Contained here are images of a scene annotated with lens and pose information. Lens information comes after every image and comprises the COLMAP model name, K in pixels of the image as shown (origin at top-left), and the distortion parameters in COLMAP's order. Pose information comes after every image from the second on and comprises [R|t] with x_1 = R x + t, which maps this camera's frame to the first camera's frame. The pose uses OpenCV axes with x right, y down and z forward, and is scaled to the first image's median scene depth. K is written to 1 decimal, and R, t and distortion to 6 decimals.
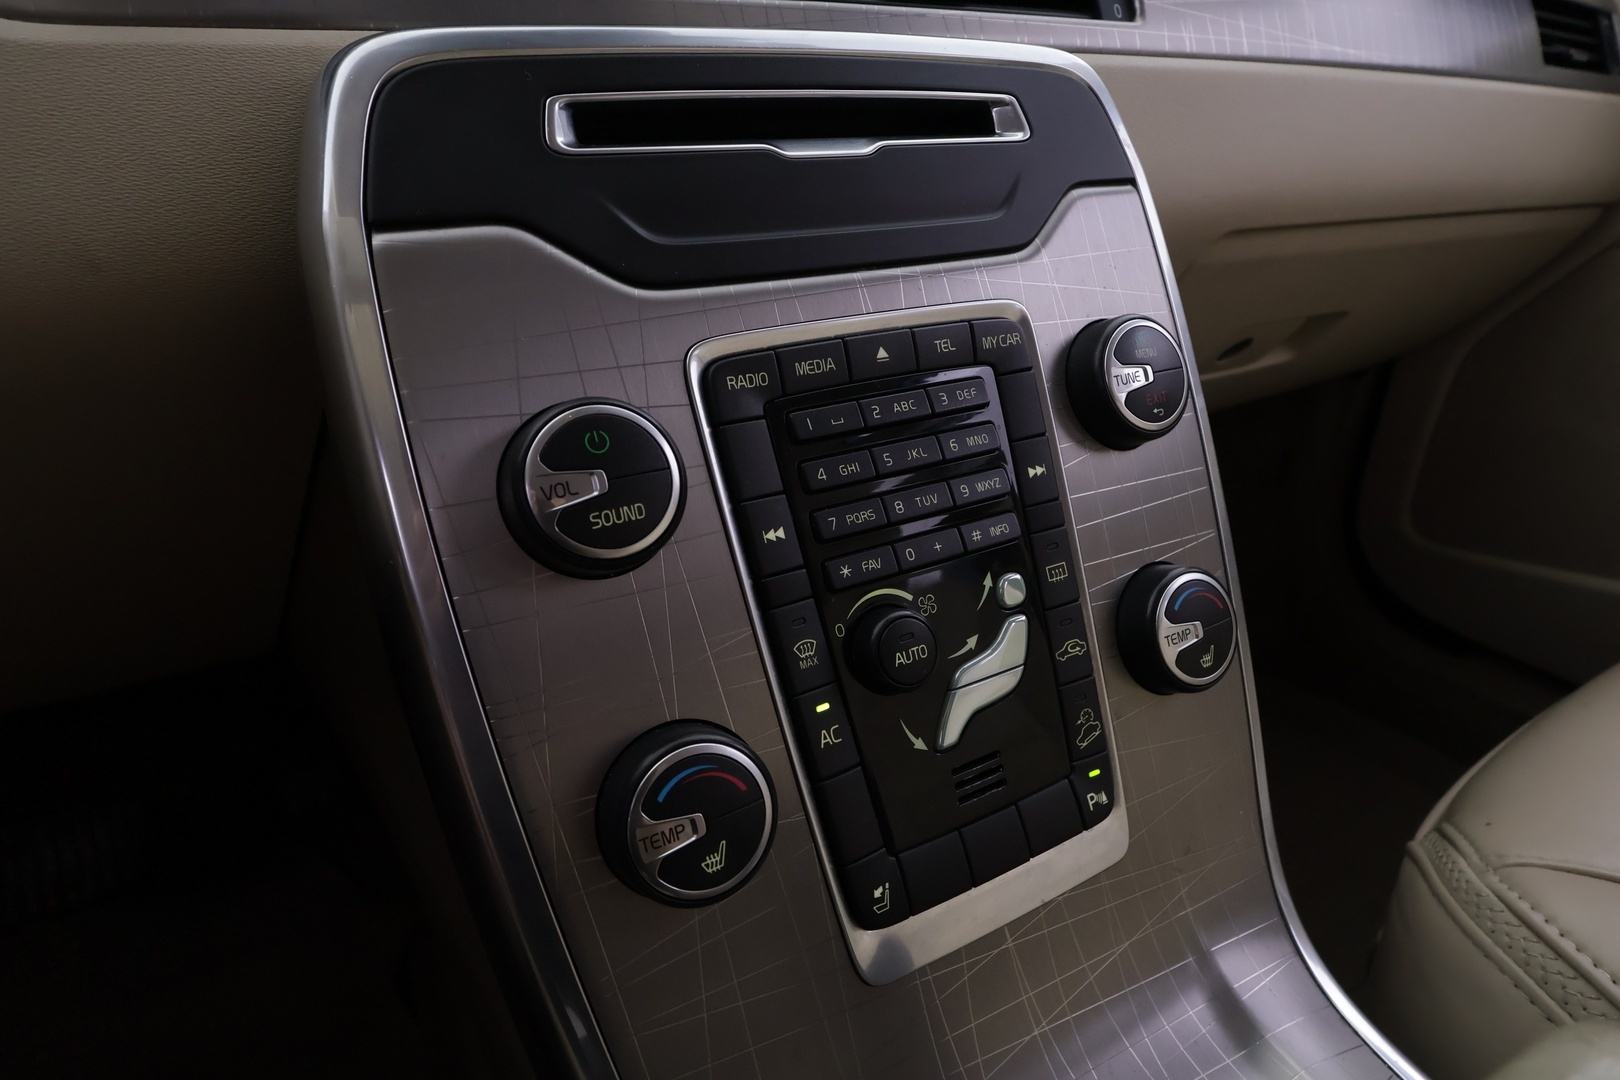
lens RADIAL K [[914.6, 0, 810.0], [0, 914.6, 540.0], [0, 0, 1]] dist [0.000374, 0.000839]
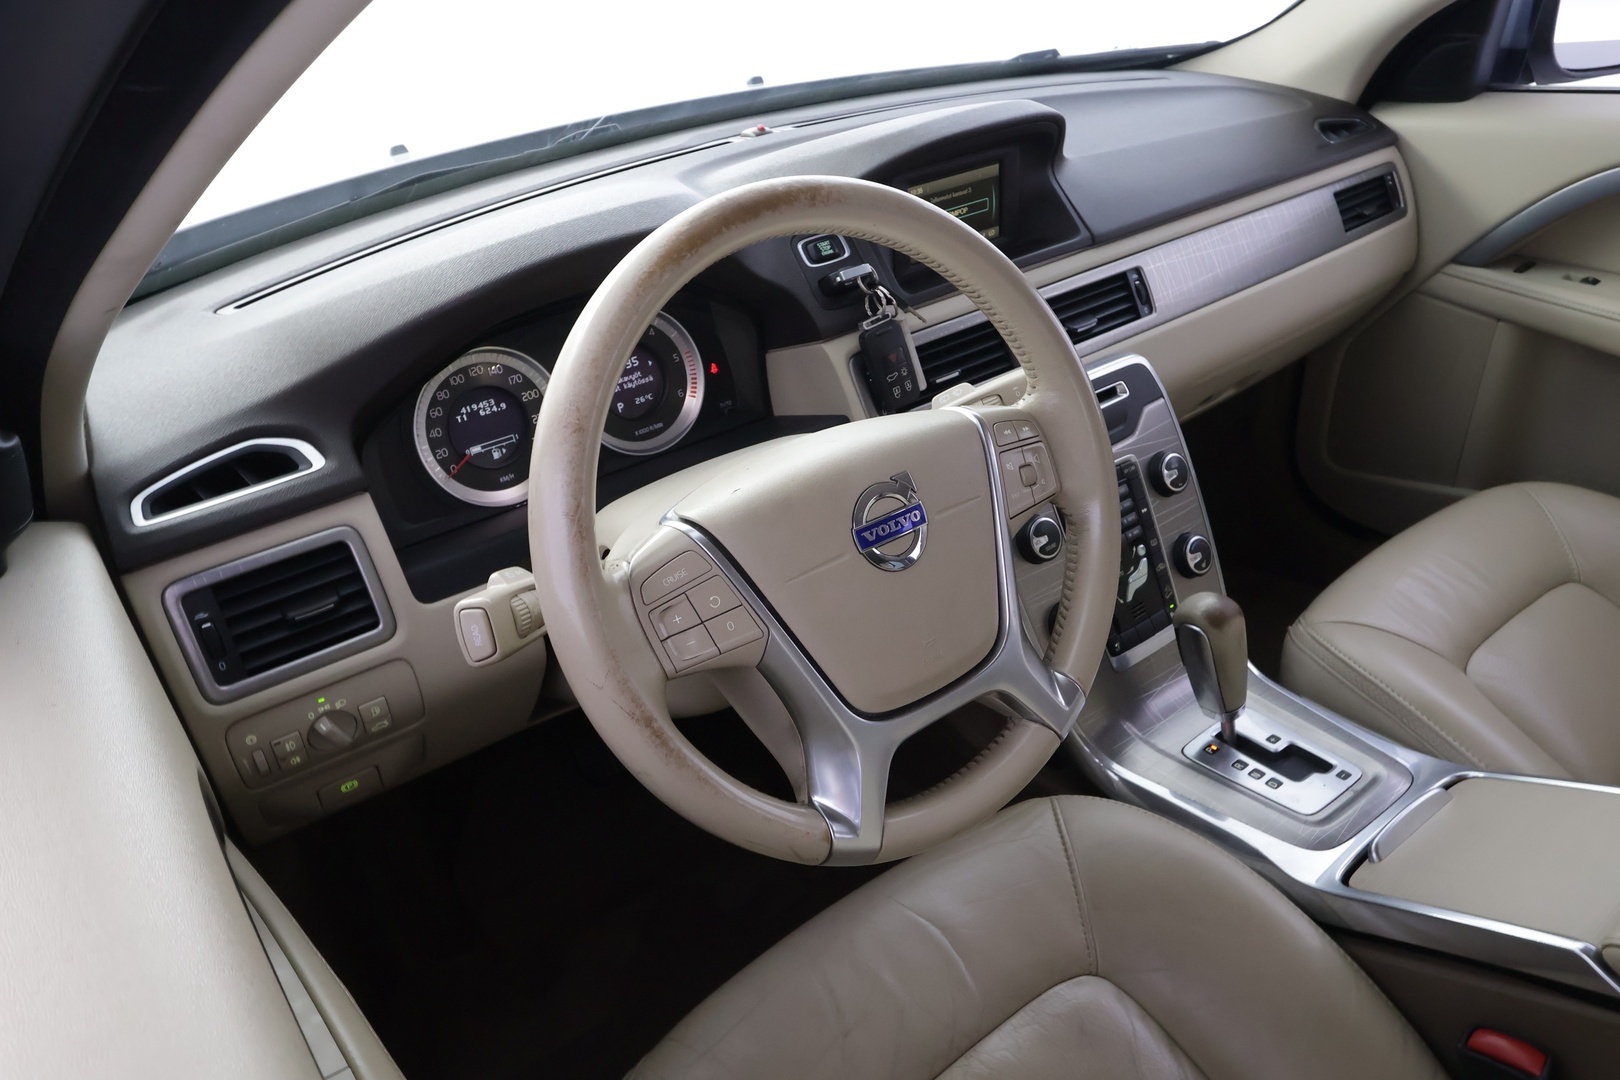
lens RADIAL K [[1286.2, 0, 810.0], [0, 1286.2, 540.0], [0, 0, 1]] dist [-0.004895, -0.002187]
pose [[0.986890, -0.121704, 0.105999, -1.291789], [0.114244, 0.990705, 0.073838, -0.413250], [-0.114001, -0.060760, 0.991621, -3.062025]]
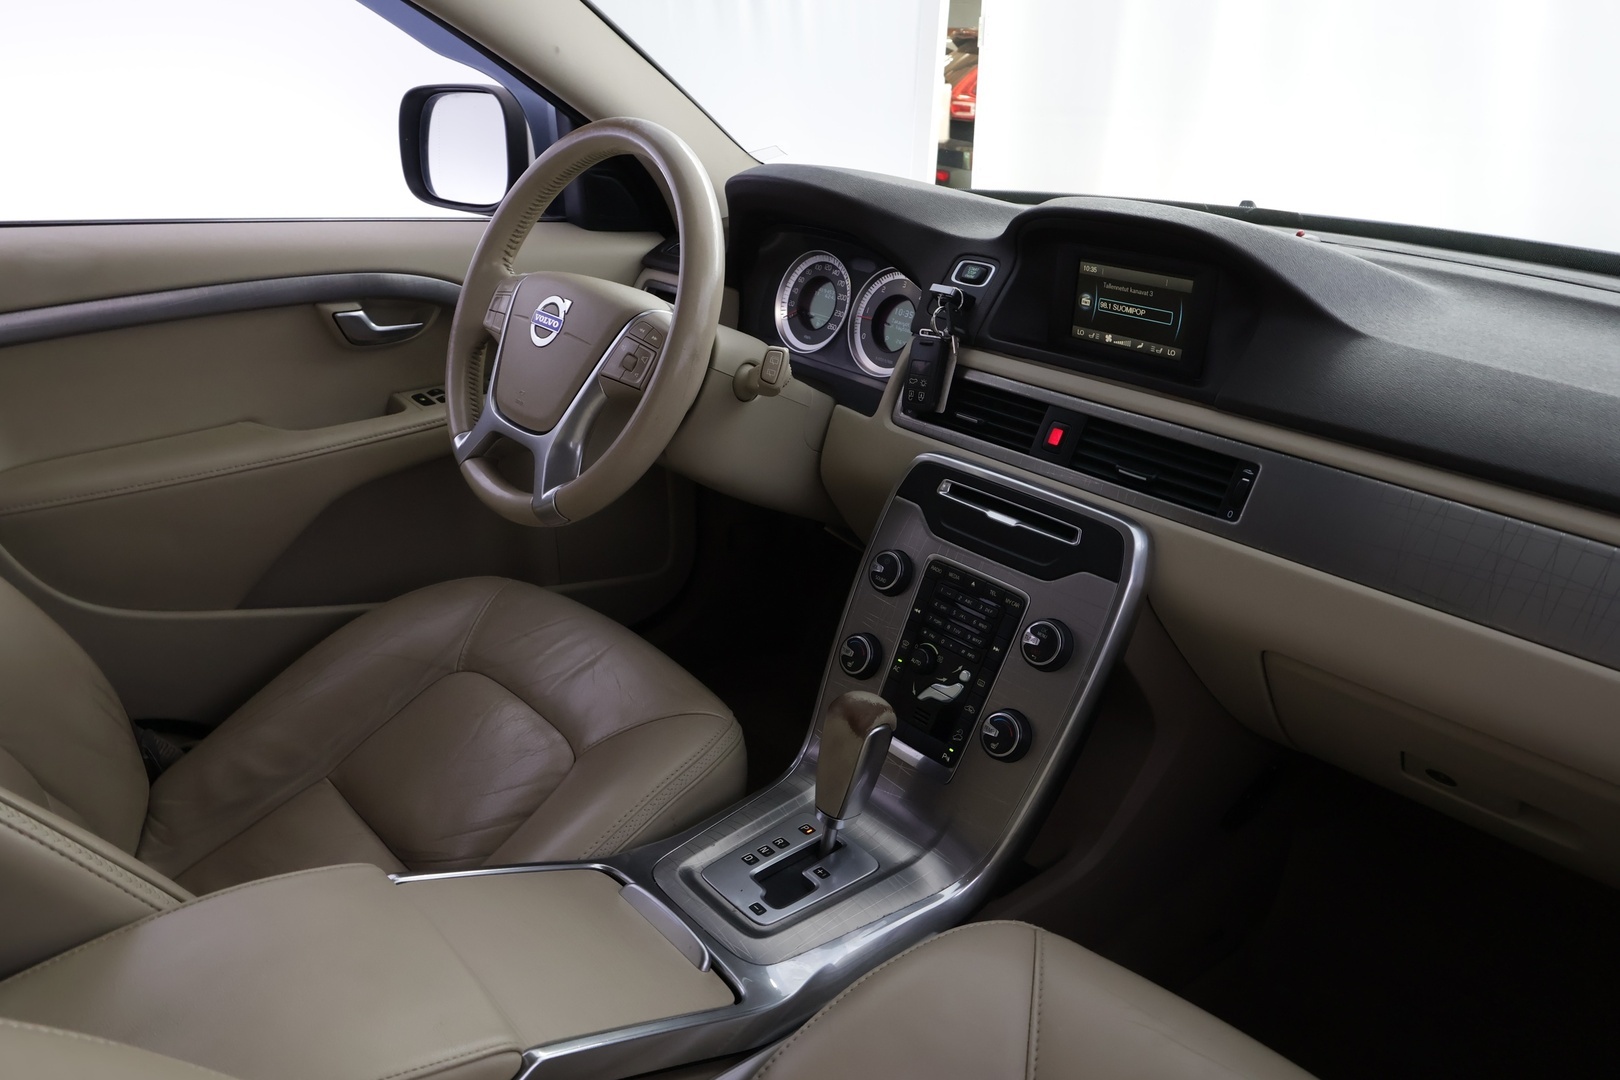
lens RADIAL K [[1173.7, 0, 810.0], [0, 1173.7, 540.0], [0, 0, 1]] dist [0.000204, 0.000060]
pose [[0.174549, 0.382663, -0.907250, 3.173230], [-0.430377, 0.858370, 0.279244, -1.081296], [0.885612, 0.341718, 0.314517, -0.691648]]
